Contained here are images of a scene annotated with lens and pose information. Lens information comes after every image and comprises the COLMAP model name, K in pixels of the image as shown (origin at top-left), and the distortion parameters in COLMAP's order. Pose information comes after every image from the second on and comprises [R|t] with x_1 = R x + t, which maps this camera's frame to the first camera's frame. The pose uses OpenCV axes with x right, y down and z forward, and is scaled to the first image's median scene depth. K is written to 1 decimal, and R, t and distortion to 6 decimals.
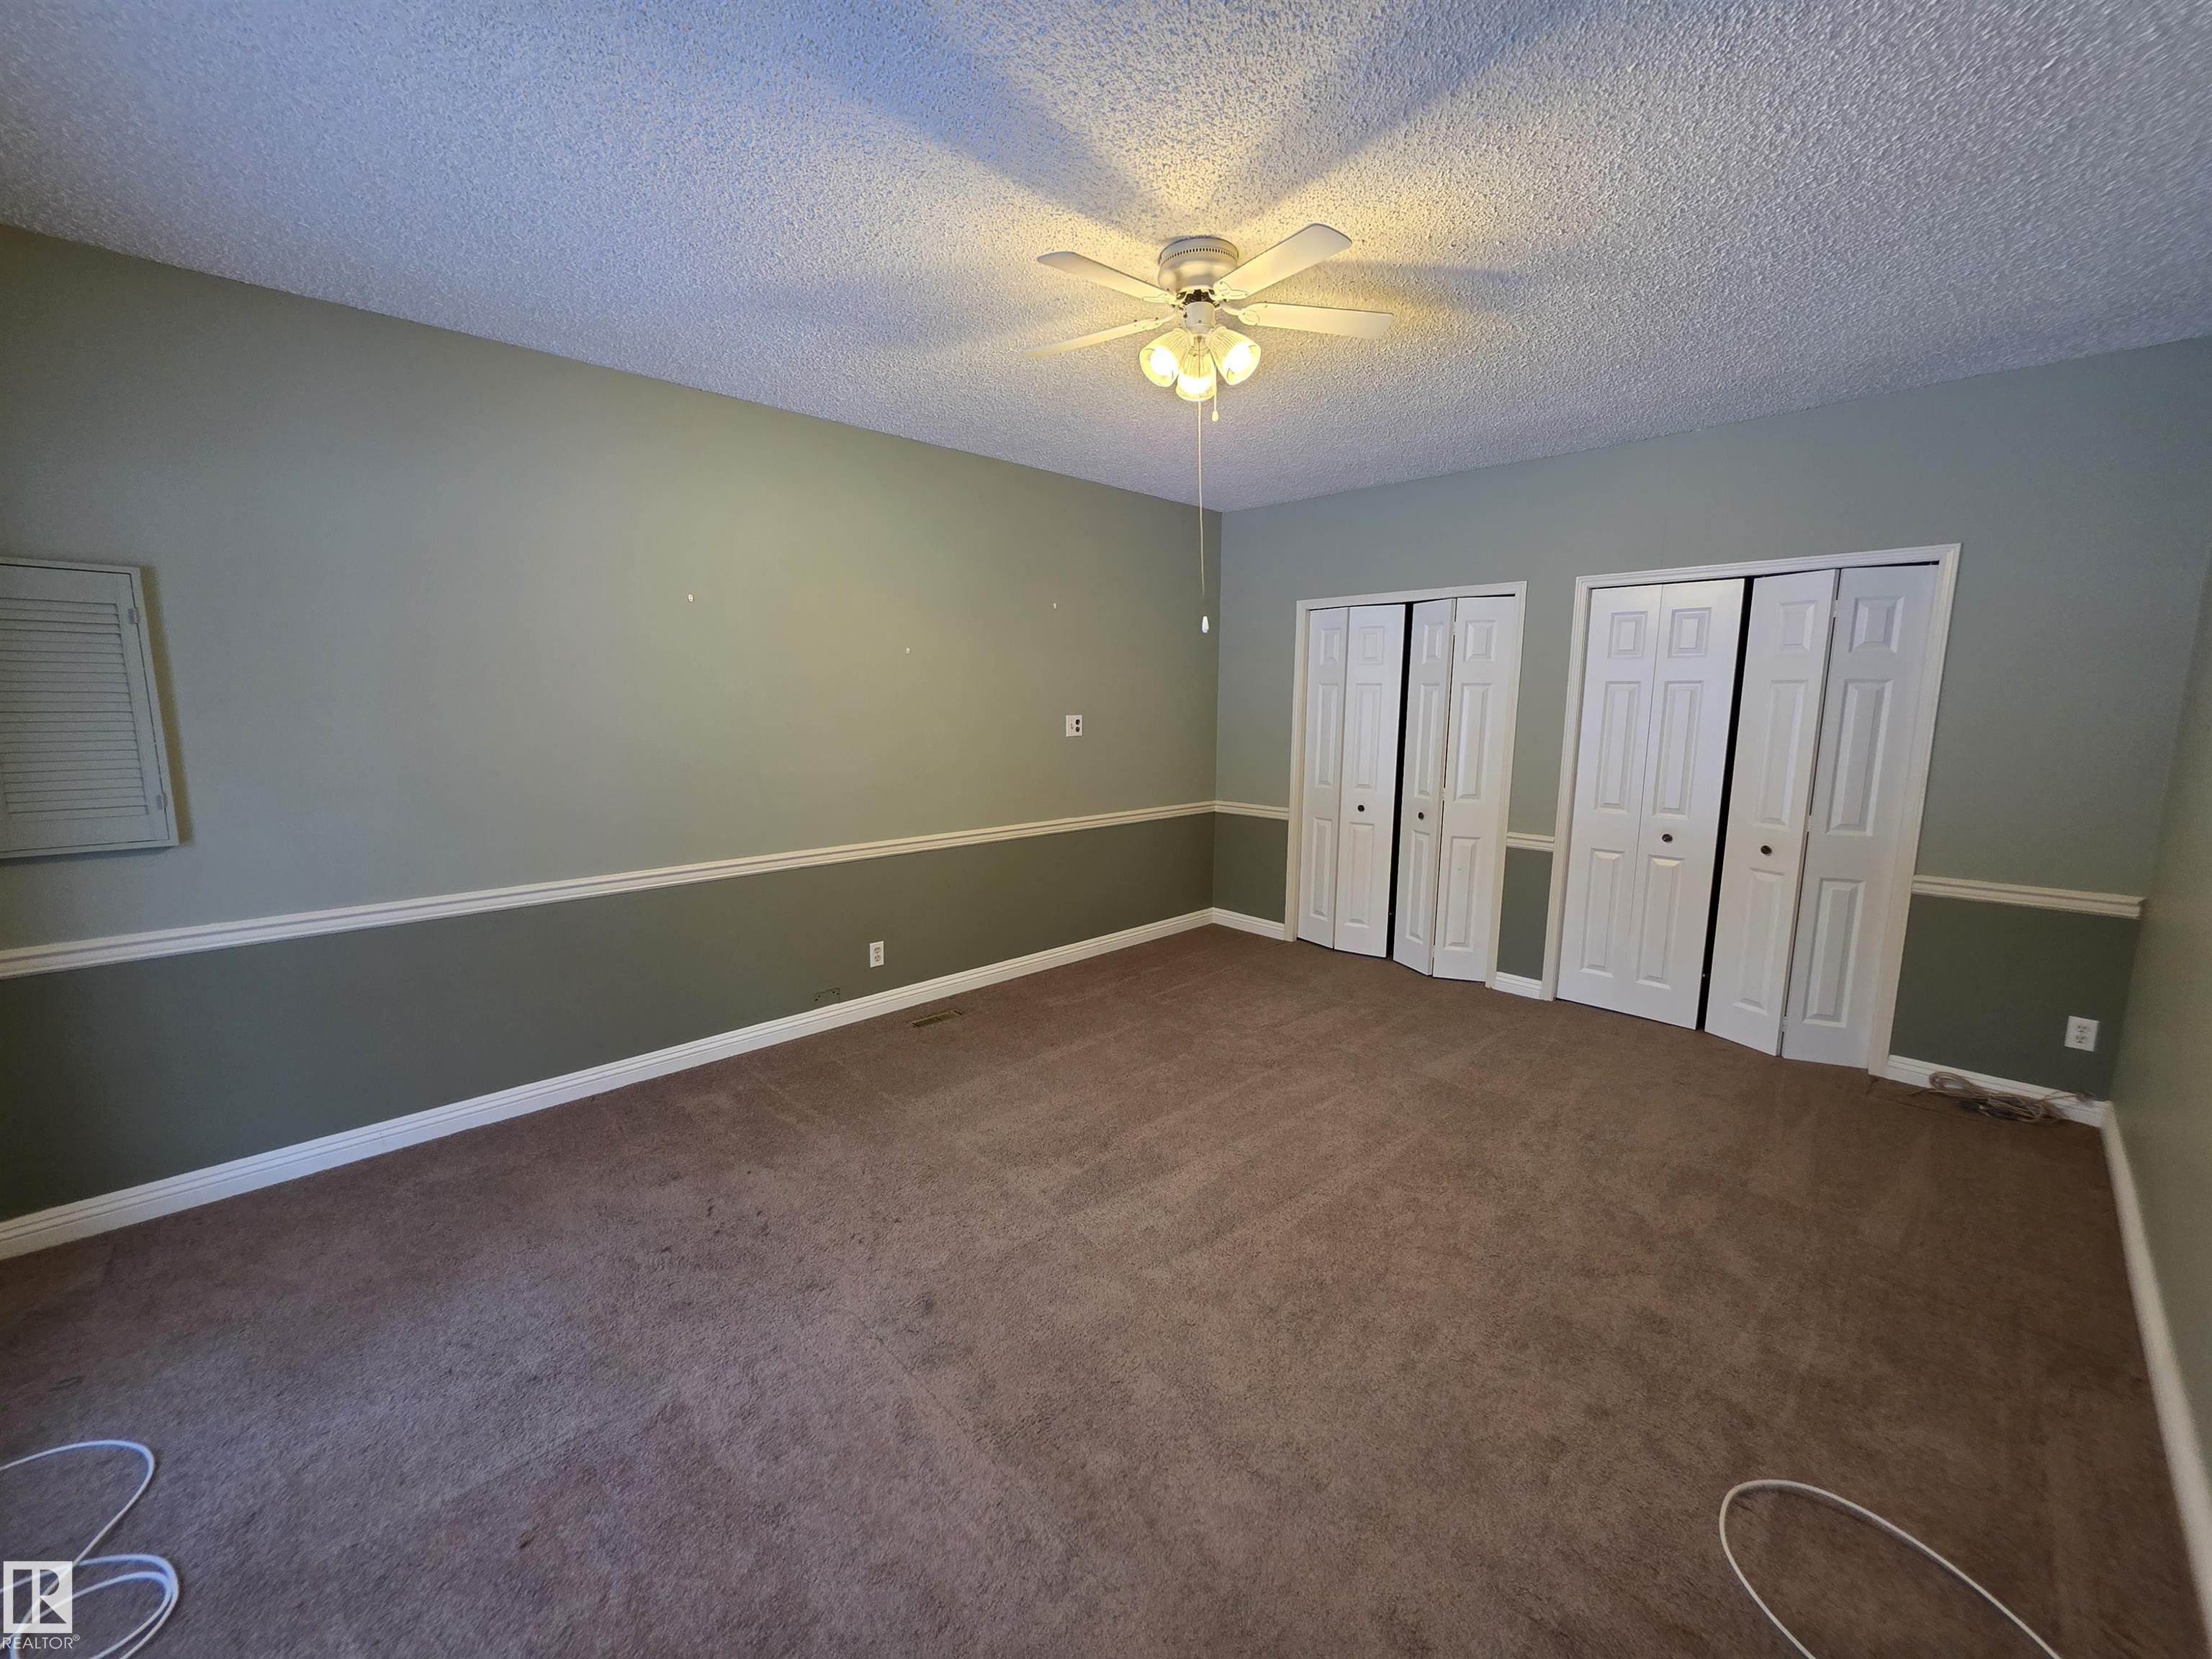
lens RADIAL K [[886.6, 0, 1106.0], [0, 886.6, 829.5], [0, 0, 1]] dist [0.000951, 0.000109]
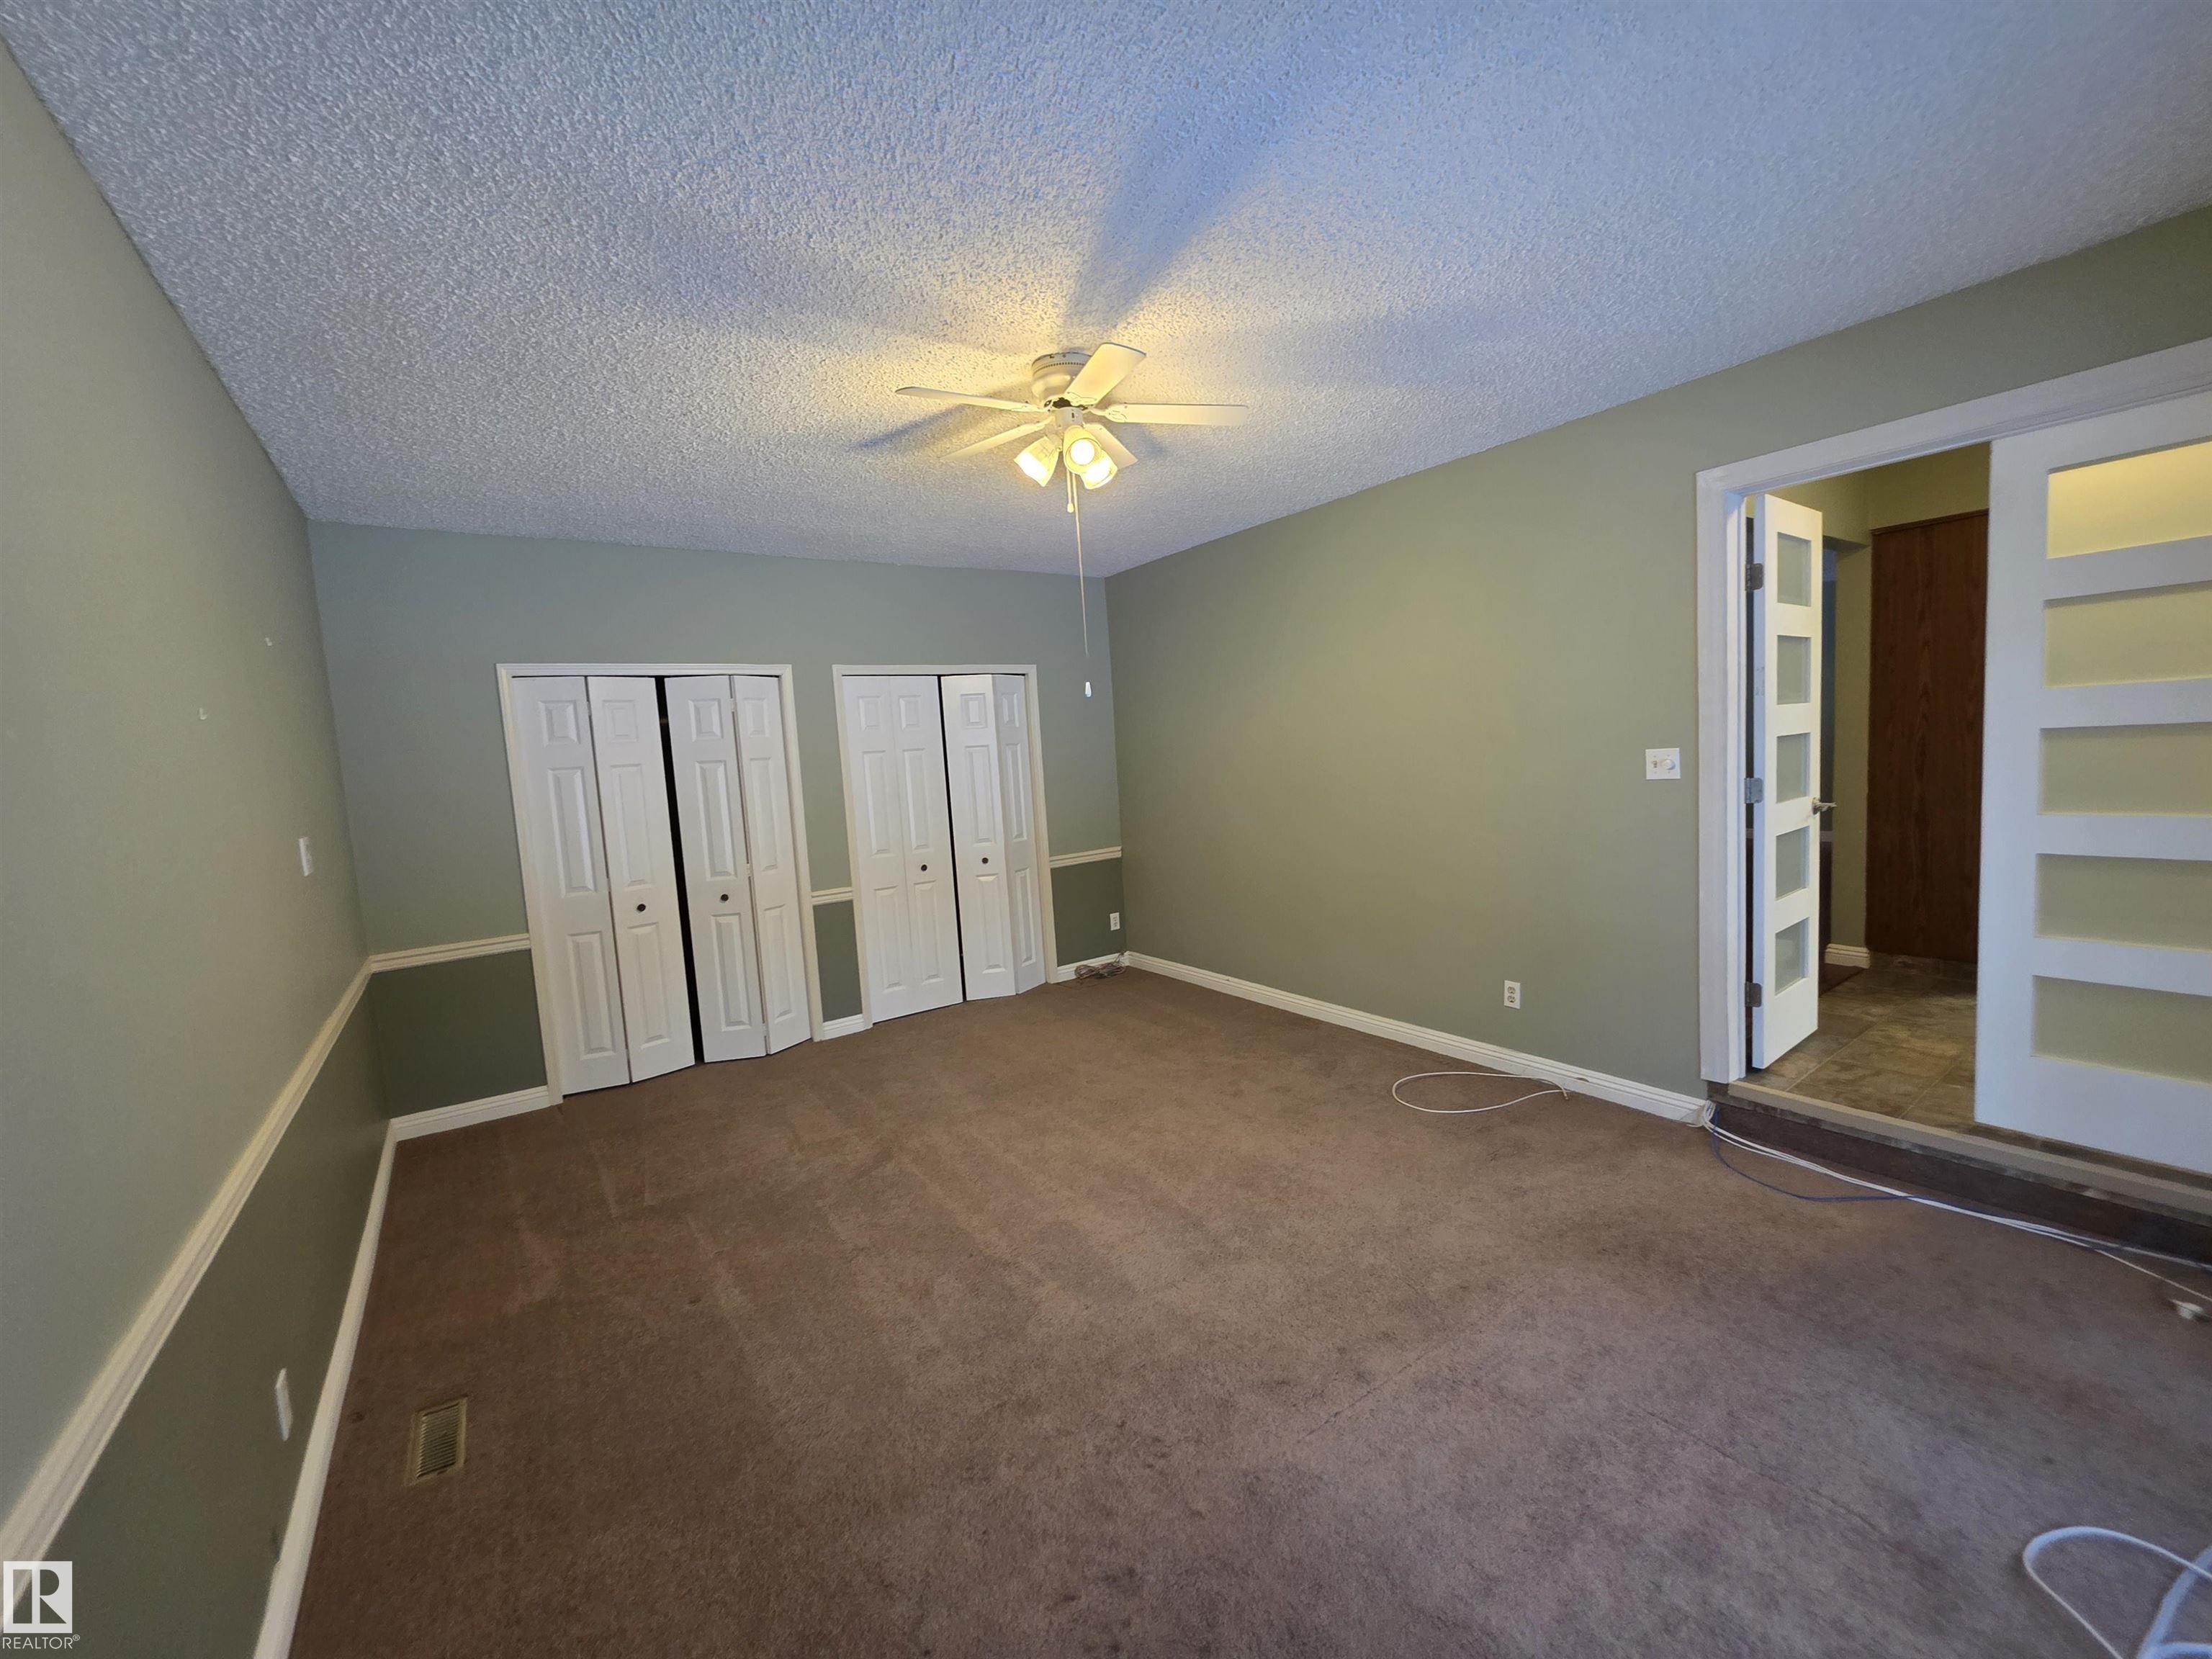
lens RADIAL K [[891.1, 0, 1106.0], [0, 891.1, 829.5], [0, 0, 1]] dist [-0.002760, -0.000087]
pose [[0.151542, -0.102893, 0.983081, -0.623736], [0.207069, 0.975804, 0.070212, -0.083182], [-0.966518, 0.192925, 0.169181, 0.513037]]
